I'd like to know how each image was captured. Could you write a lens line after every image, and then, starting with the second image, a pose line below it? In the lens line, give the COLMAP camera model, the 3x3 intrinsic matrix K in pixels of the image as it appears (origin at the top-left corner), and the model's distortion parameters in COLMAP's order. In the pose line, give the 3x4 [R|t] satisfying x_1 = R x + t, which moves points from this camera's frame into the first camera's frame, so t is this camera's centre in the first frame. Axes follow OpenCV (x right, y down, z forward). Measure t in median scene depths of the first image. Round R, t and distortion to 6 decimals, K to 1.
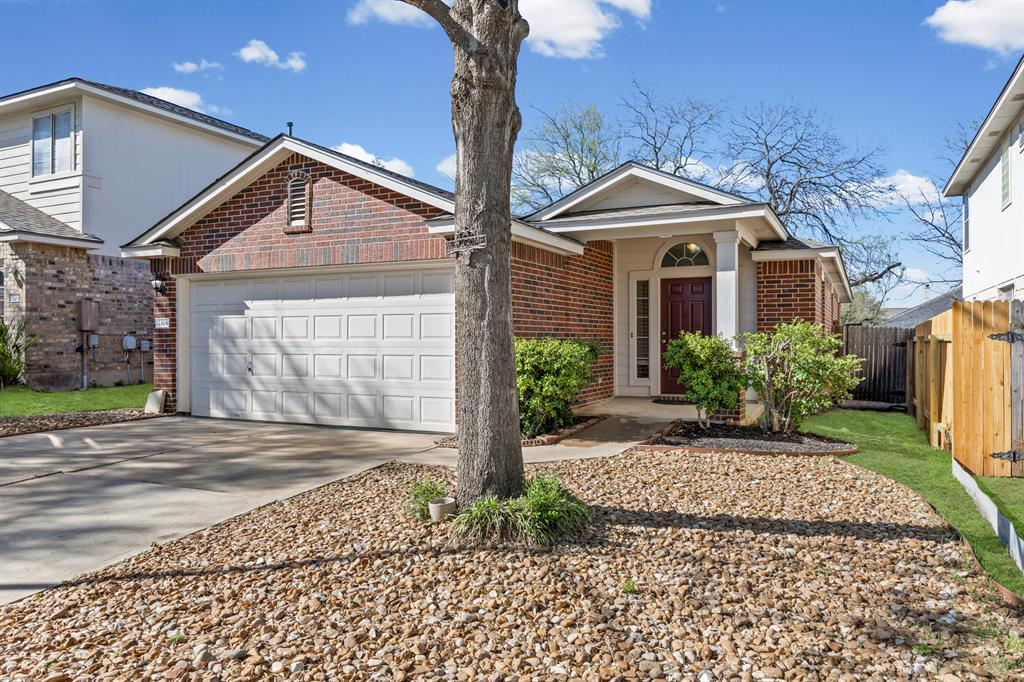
lens RADIAL K [[726.7, 0, 512.0], [0, 726.7, 341.0], [0, 0, 1]] dist [-0.006581, -0.000239]
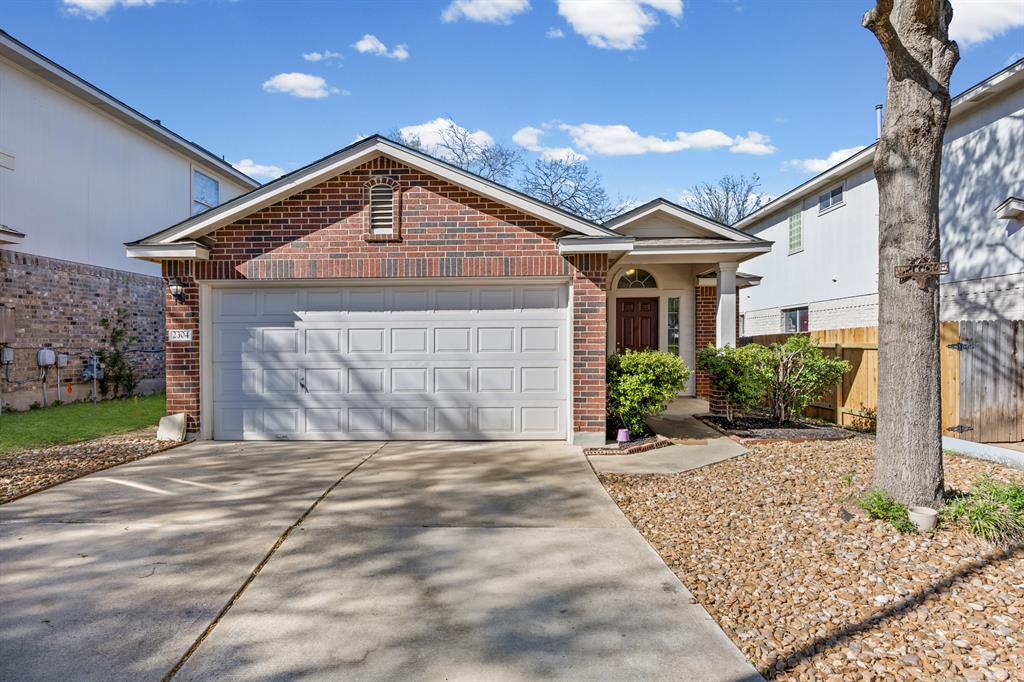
lens RADIAL K [[601.6, 0, 512.0], [0, 601.6, 341.0], [0, 0, 1]] dist [-0.006507, -0.001098]
pose [[0.911817, -0.005424, 0.410561, -0.441392], [0.007425, 0.999967, -0.003280, -0.013857], [-0.410530, 0.006039, 0.911827, 0.201057]]
